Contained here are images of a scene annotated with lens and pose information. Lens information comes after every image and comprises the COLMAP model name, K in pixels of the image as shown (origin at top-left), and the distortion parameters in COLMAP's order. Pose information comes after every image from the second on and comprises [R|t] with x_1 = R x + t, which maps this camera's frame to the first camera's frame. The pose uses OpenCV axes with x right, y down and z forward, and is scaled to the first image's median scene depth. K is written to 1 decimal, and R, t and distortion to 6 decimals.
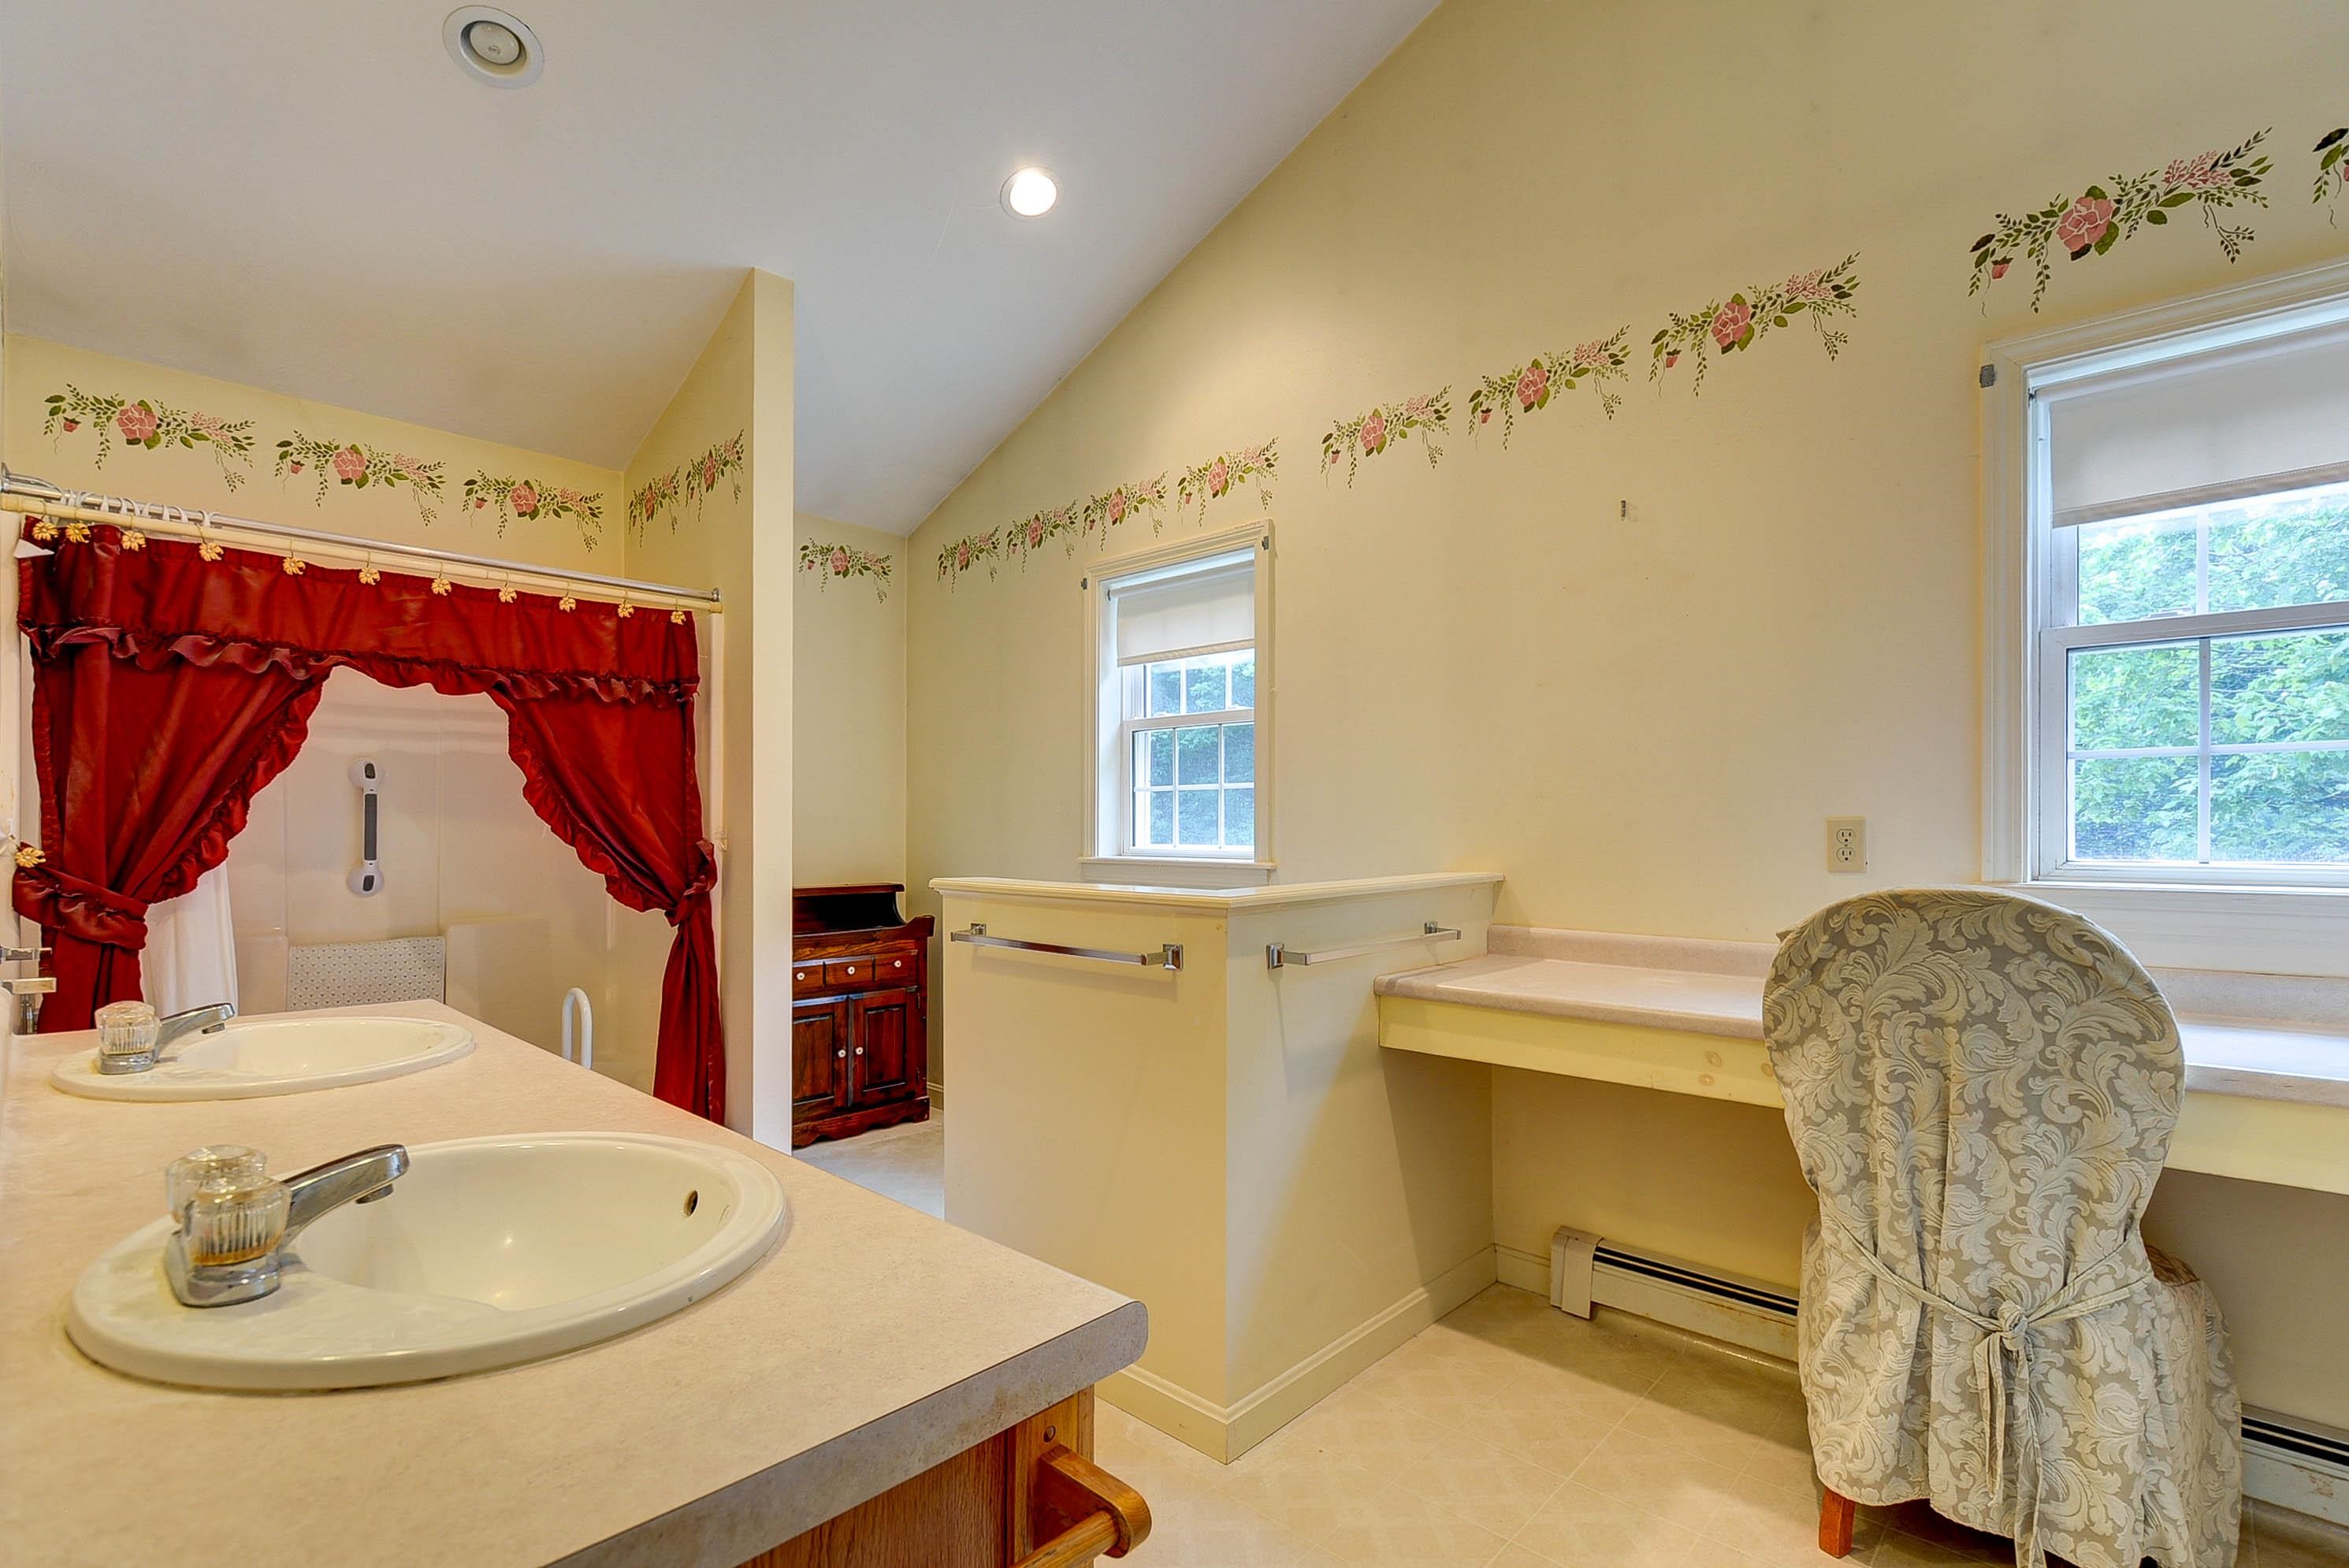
lens RADIAL K [[1096.0, 0, 1177.5], [0, 1096.0, 866.2], [0, 0, 1]] dist [0.000018, -0.000350]
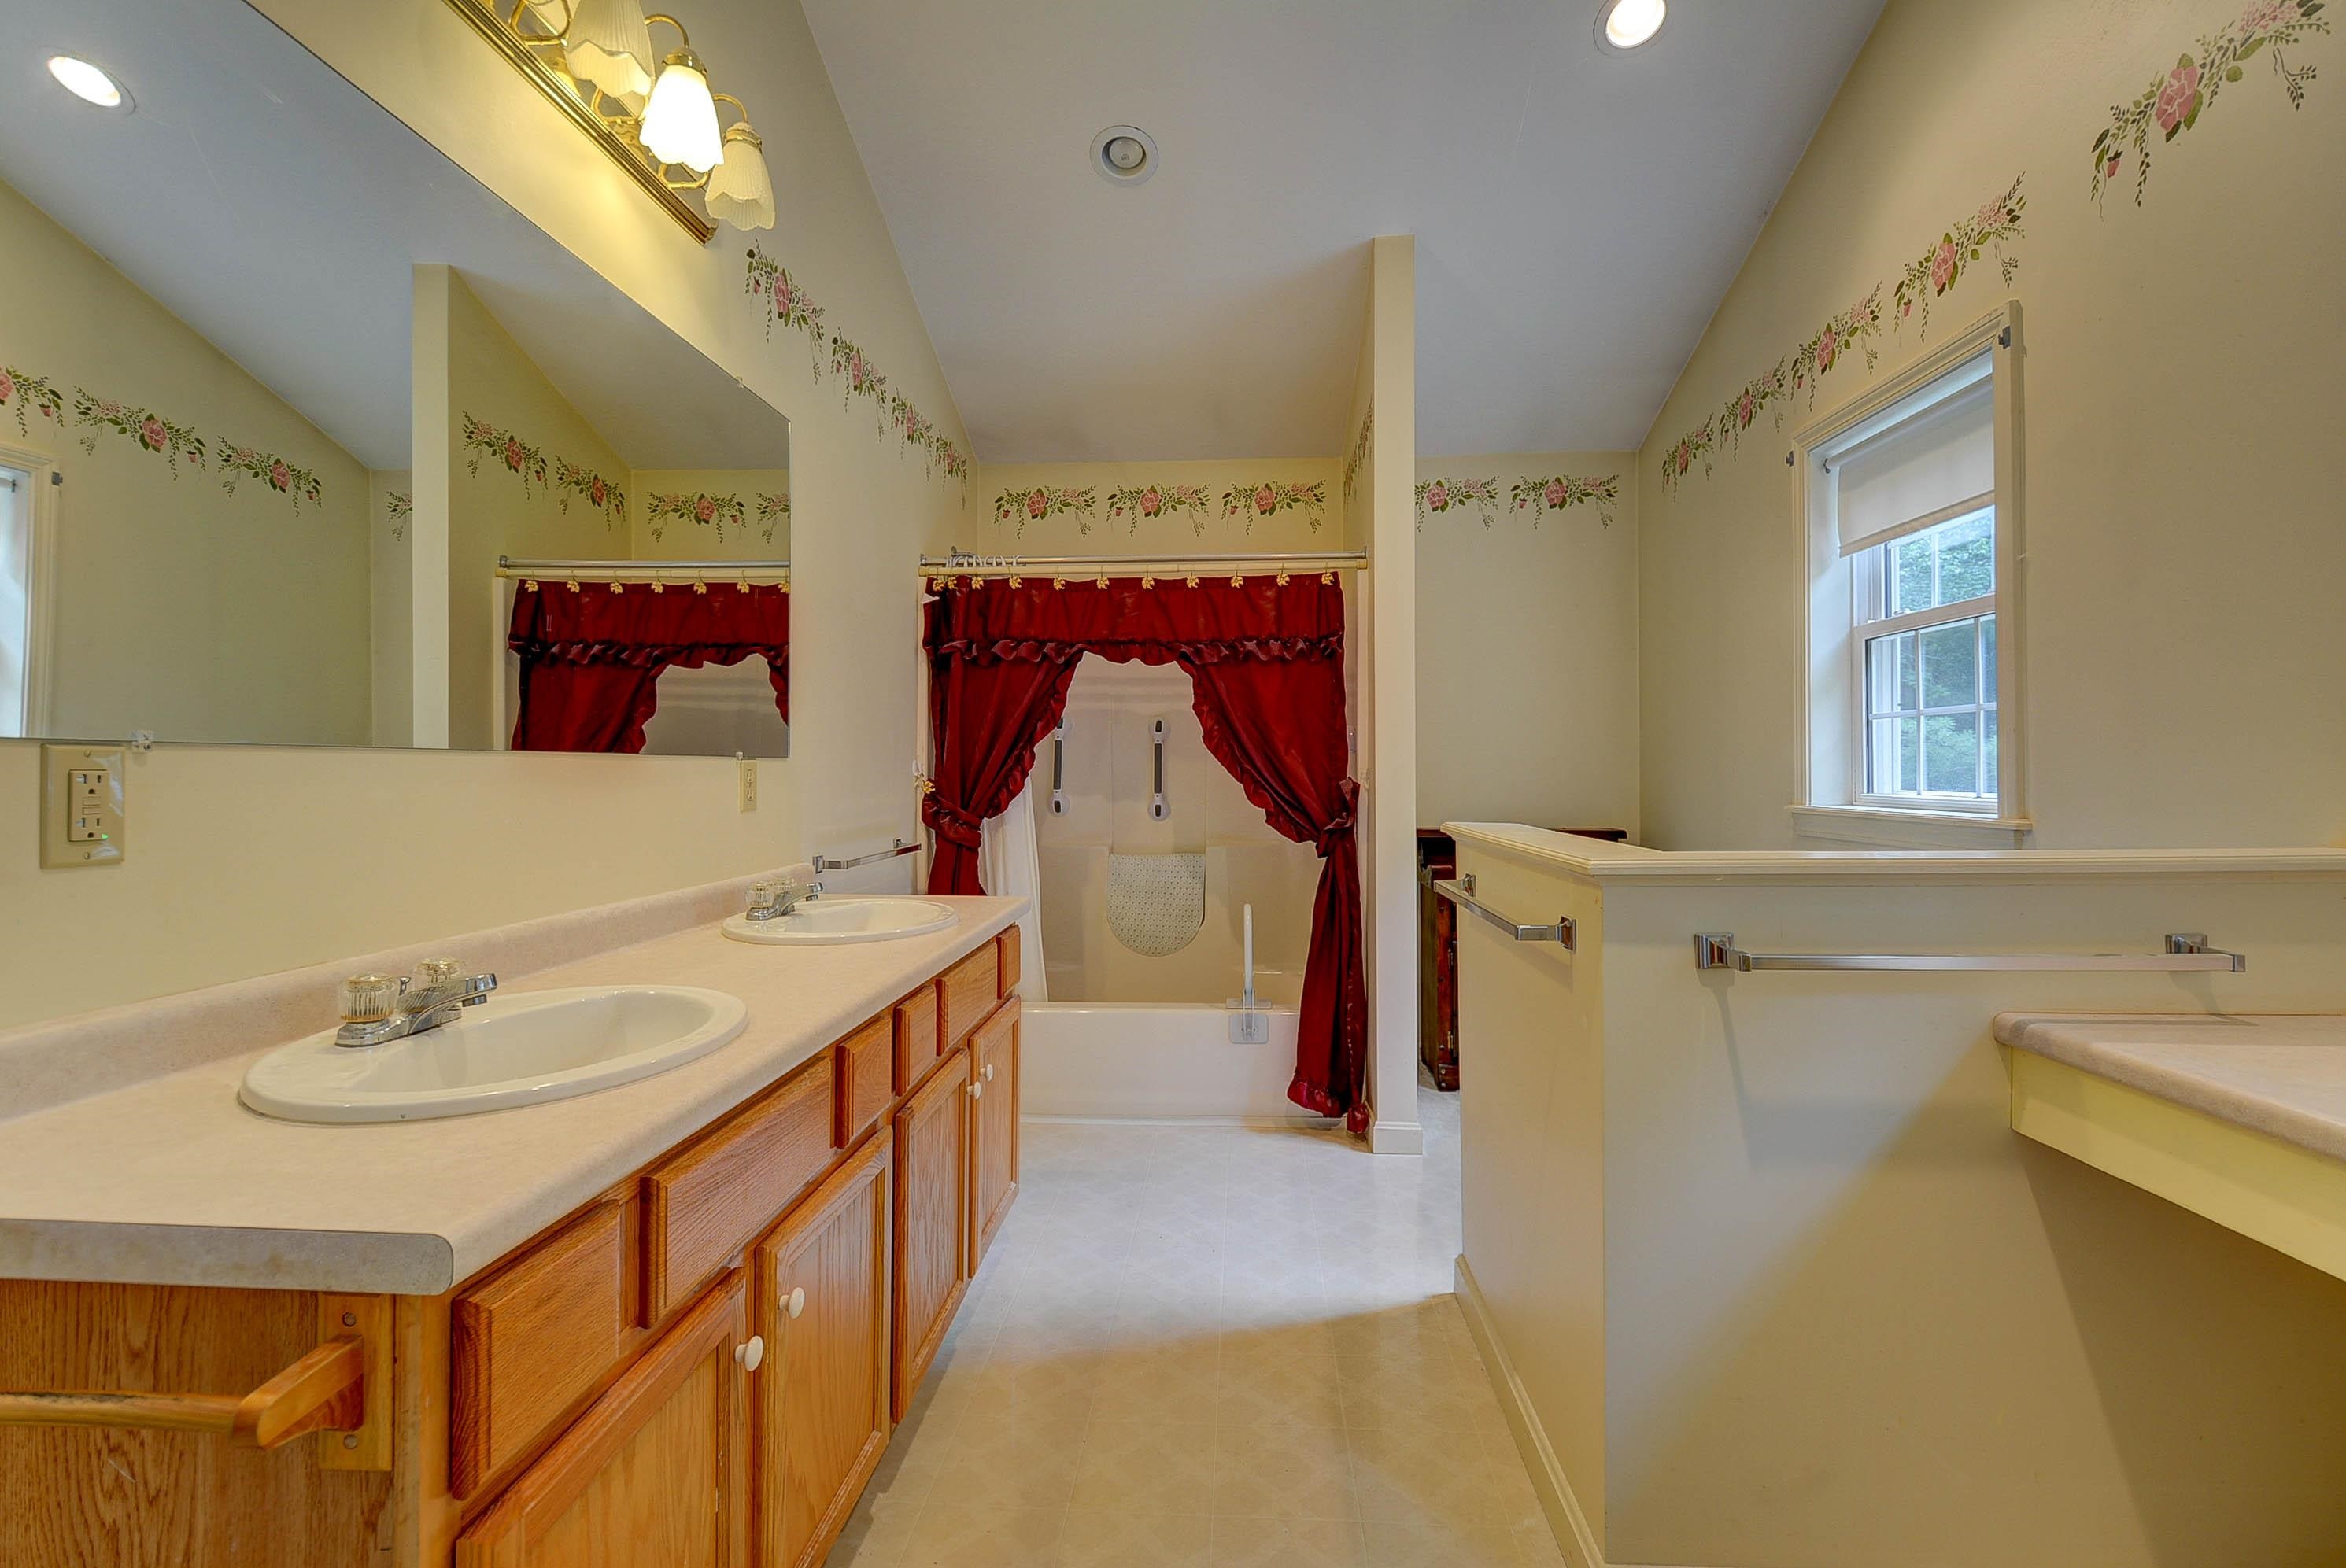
lens RADIAL K [[1051.0, 0, 1200.0], [0, 1051.0, 783.2], [0, 0, 1]] dist [-0.000464, -0.001096]
pose [[0.619101, 0.008072, -0.785270, 0.315915], [-0.027262, 0.999565, -0.011218, -0.005474], [0.784838, 0.028353, 0.619052, 0.261909]]
